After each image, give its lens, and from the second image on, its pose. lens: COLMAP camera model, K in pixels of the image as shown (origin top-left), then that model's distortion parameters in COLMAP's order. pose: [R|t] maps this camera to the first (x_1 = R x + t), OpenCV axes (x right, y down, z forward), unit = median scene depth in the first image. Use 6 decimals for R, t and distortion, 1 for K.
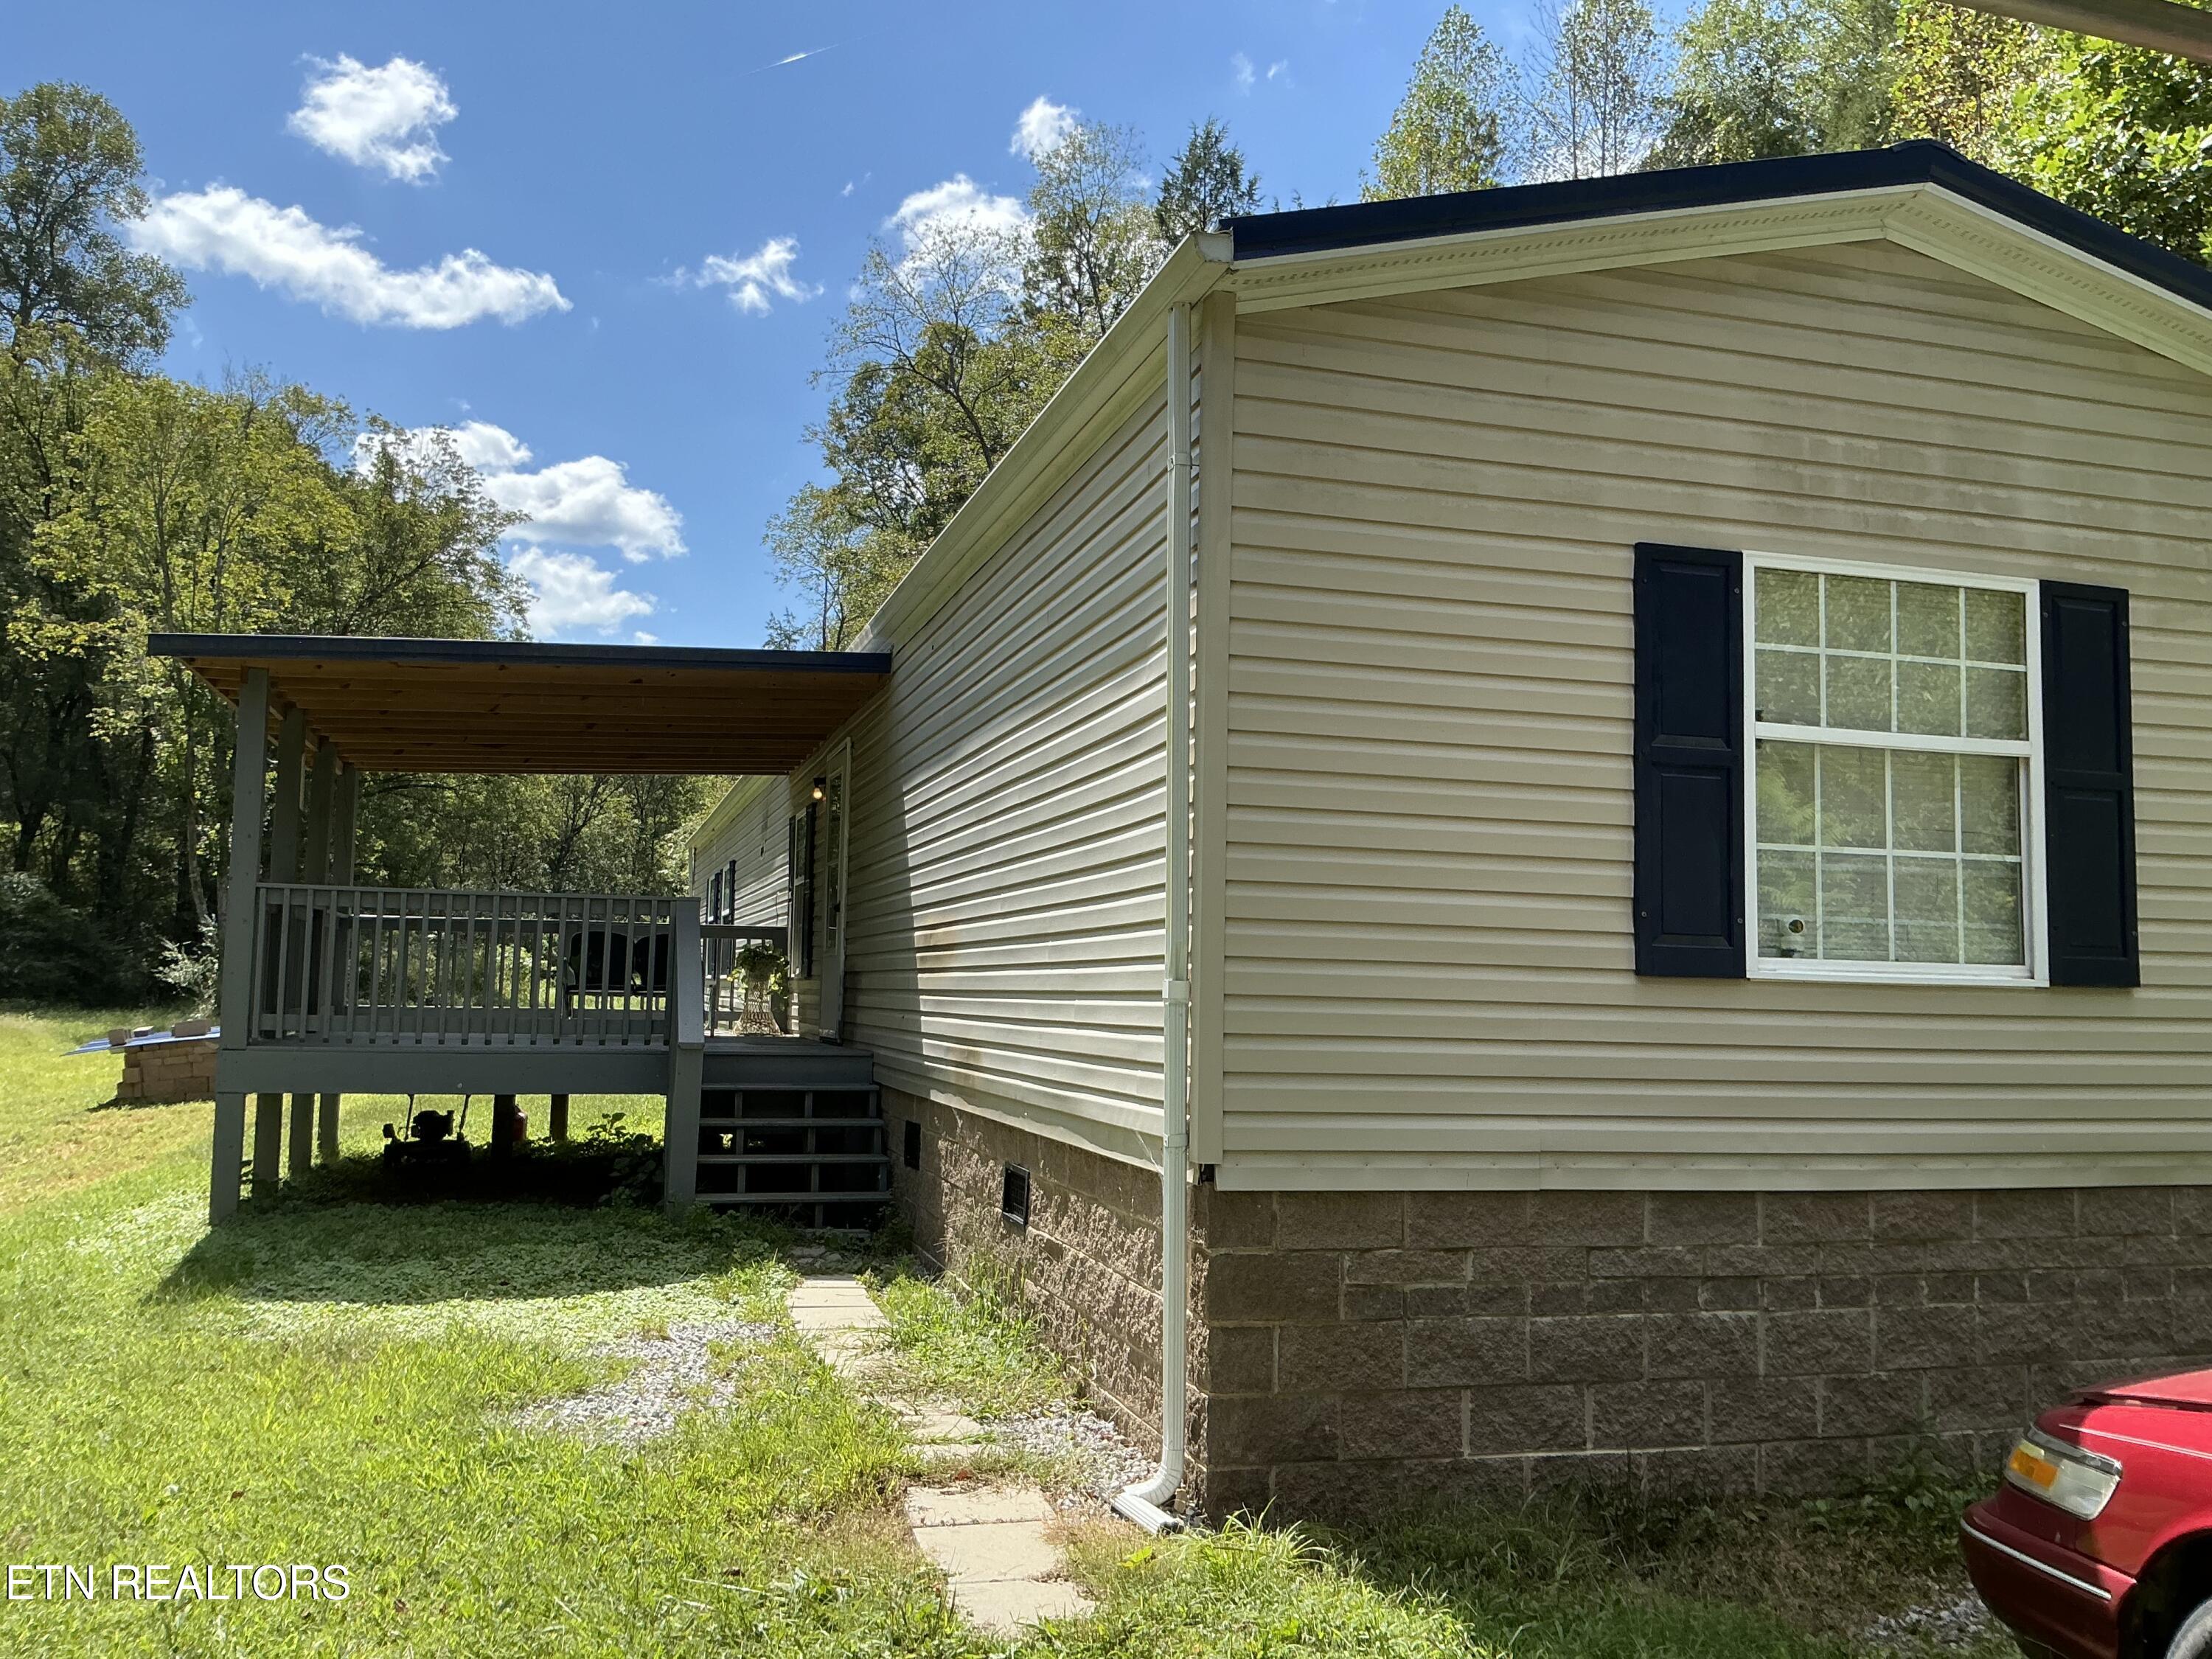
lens RADIAL K [[1823.5, 0, 1102.3], [0, 1823.5, 852.1], [0, 0, 1]] dist [0.078694, -0.146935]
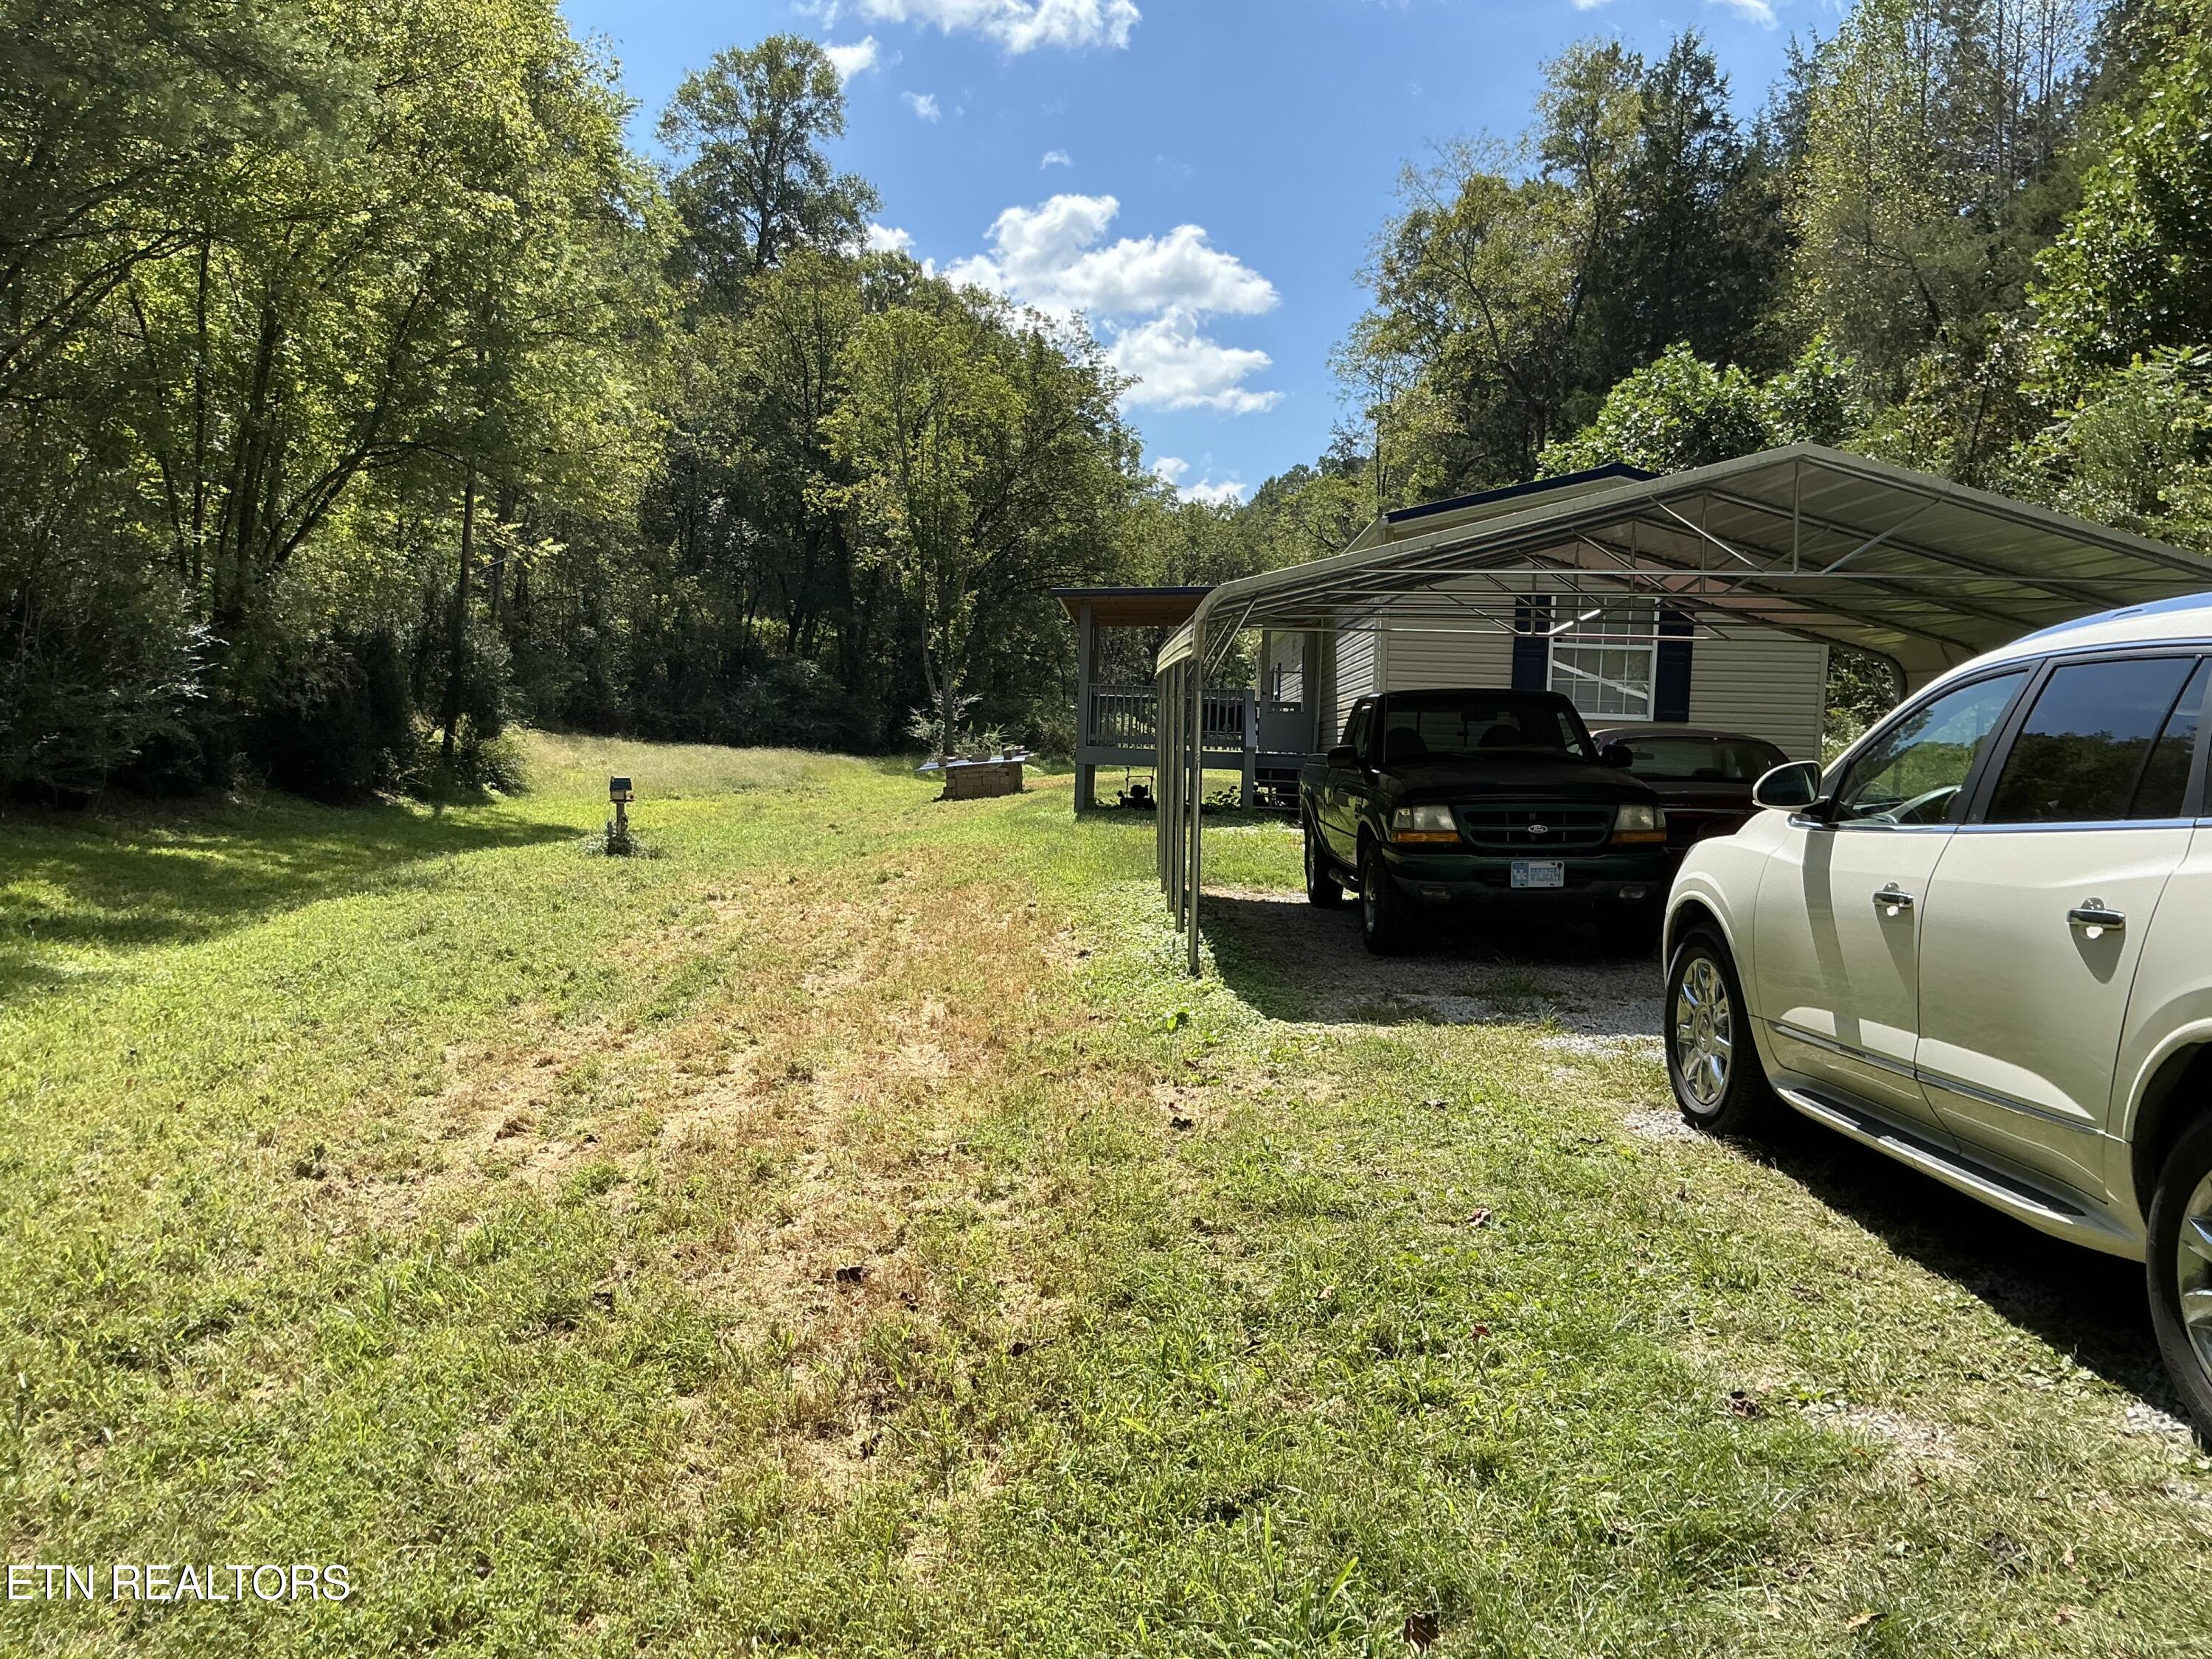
lens RADIAL K [[1823.5, 0, 1095.5], [0, 1823.5, 841.9], [0, 0, 1]] dist [0.078694, -0.146935]
pose [[0.950862, 0.027840, -0.308360, 0.064056], [0.008574, 0.993200, 0.116107, -0.011130], [0.309496, -0.113046, 0.944157, -0.266833]]
